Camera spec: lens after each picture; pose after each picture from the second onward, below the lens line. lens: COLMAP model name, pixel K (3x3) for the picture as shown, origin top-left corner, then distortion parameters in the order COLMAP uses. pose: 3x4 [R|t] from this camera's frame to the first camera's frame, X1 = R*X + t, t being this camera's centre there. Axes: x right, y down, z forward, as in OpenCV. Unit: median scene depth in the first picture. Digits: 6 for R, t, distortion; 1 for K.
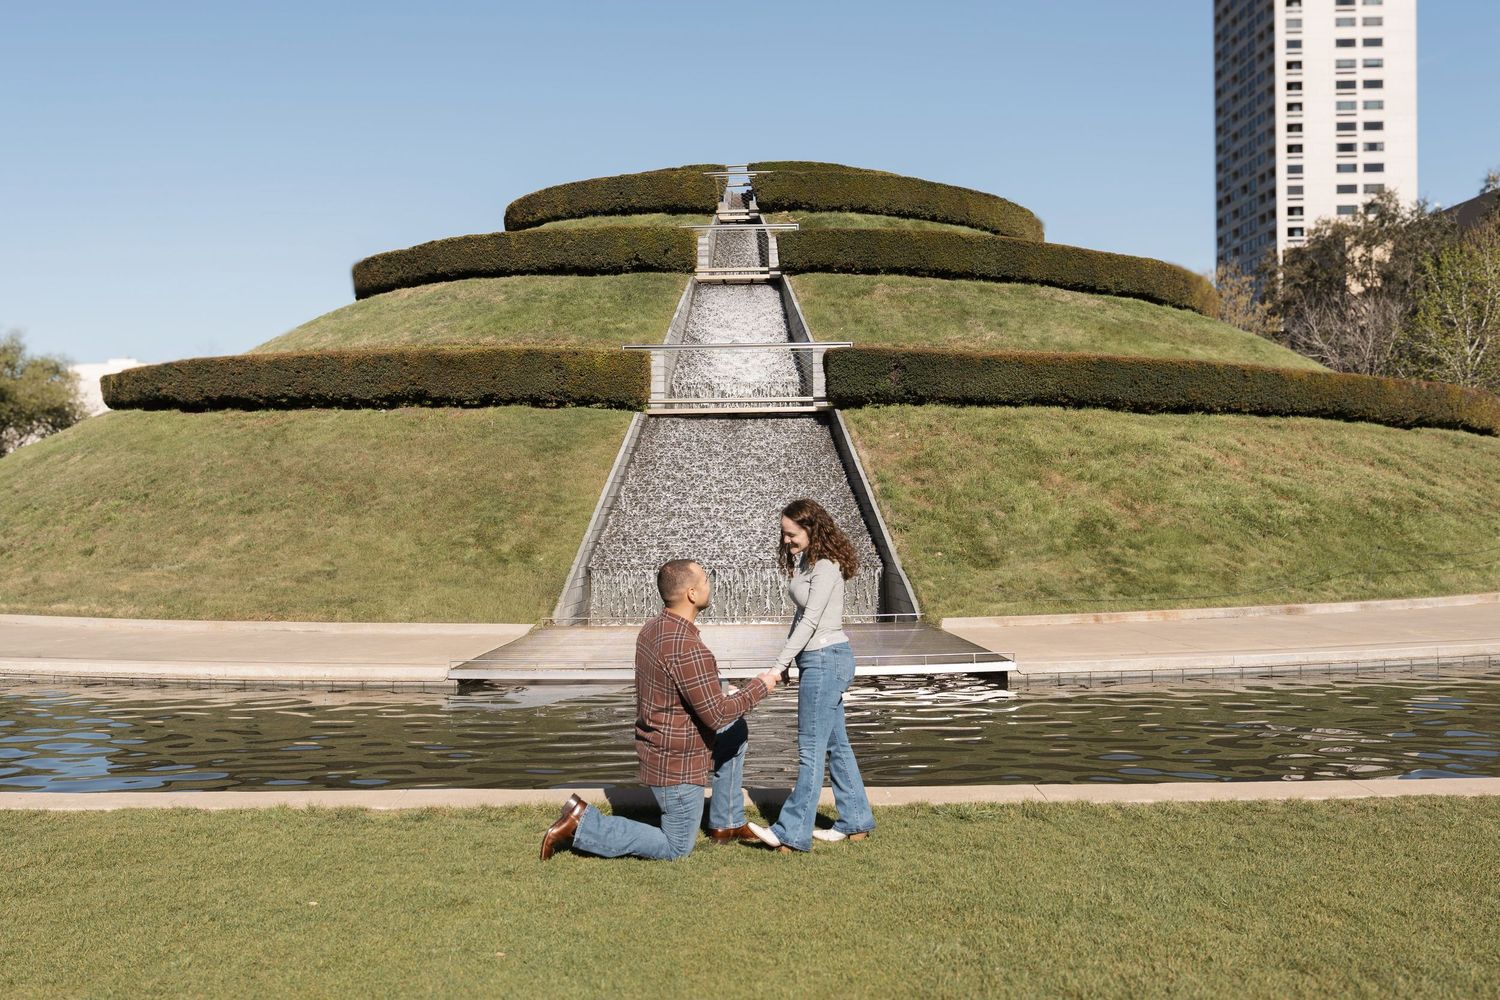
lens RADIAL K [[2992.9, 0, 749.8], [0, 2992.9, 500.6], [0, 0, 1]] dist [0.057791, 0.000000]
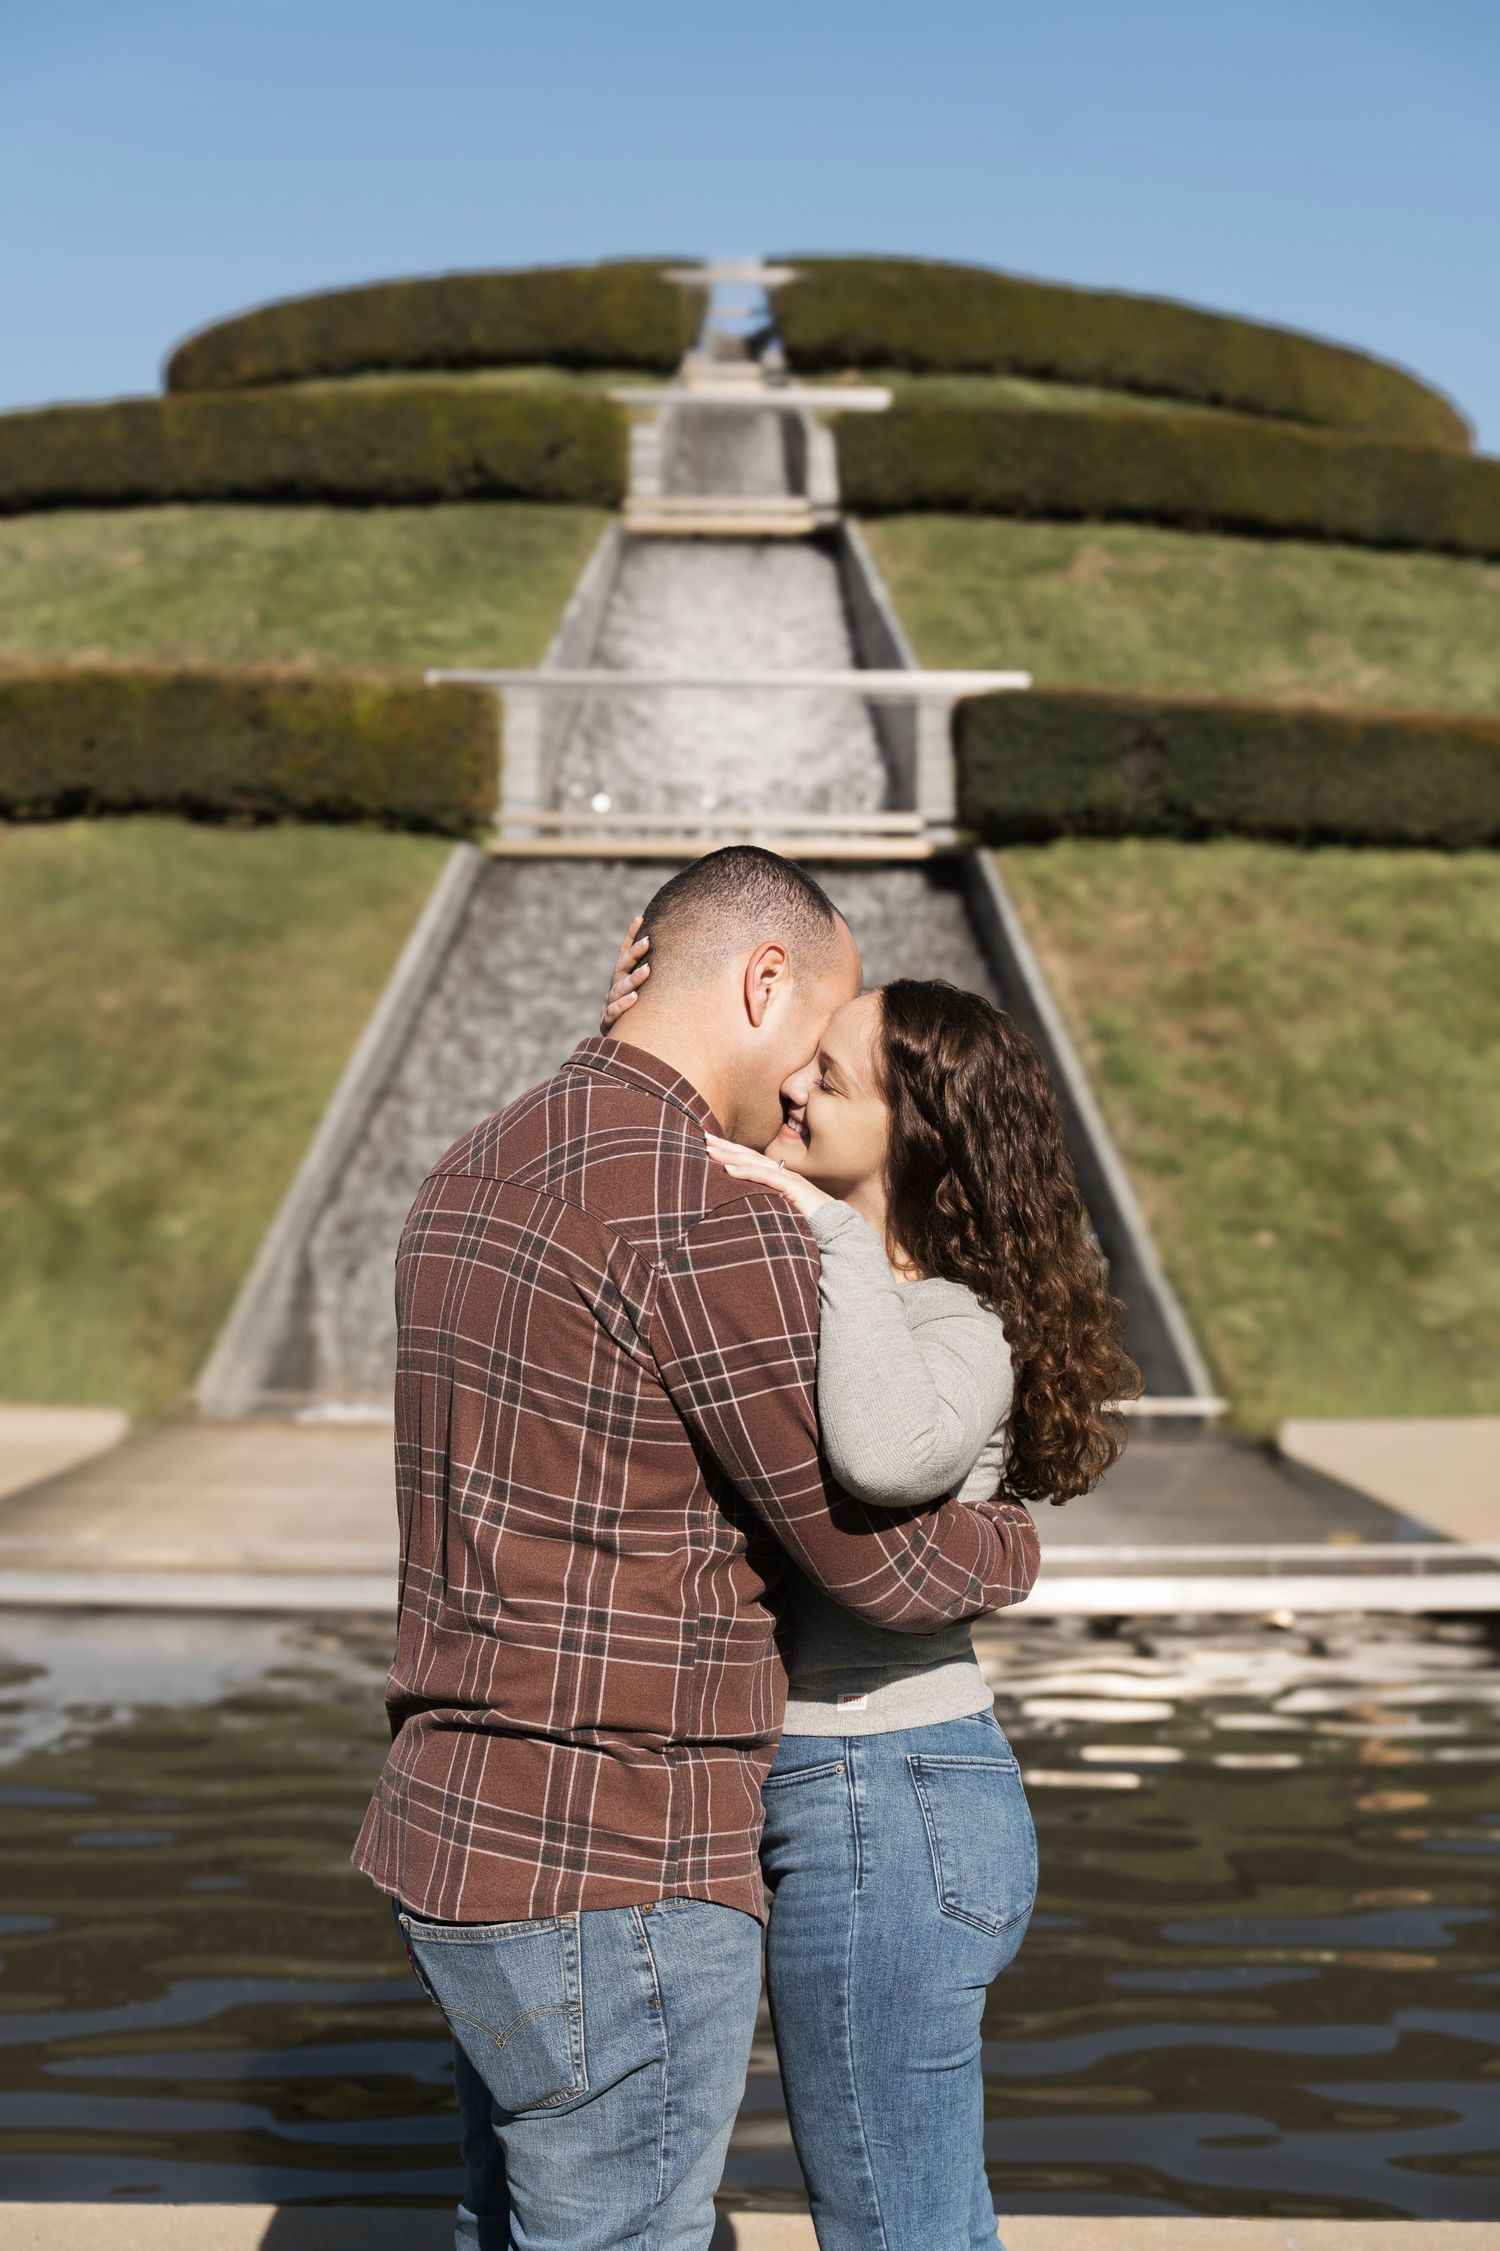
lens RADIAL K [[4491.3, 0, 750.6], [0, 4491.3, 1124.7], [0, 0, 1]] dist [0.057791, 0.000000]
pose [[0.999725, 0.022897, 0.005095, -0.002771], [-0.022929, 0.999717, 0.006333, 0.001777], [-0.004949, -0.006448, 0.999967, 0.419318]]
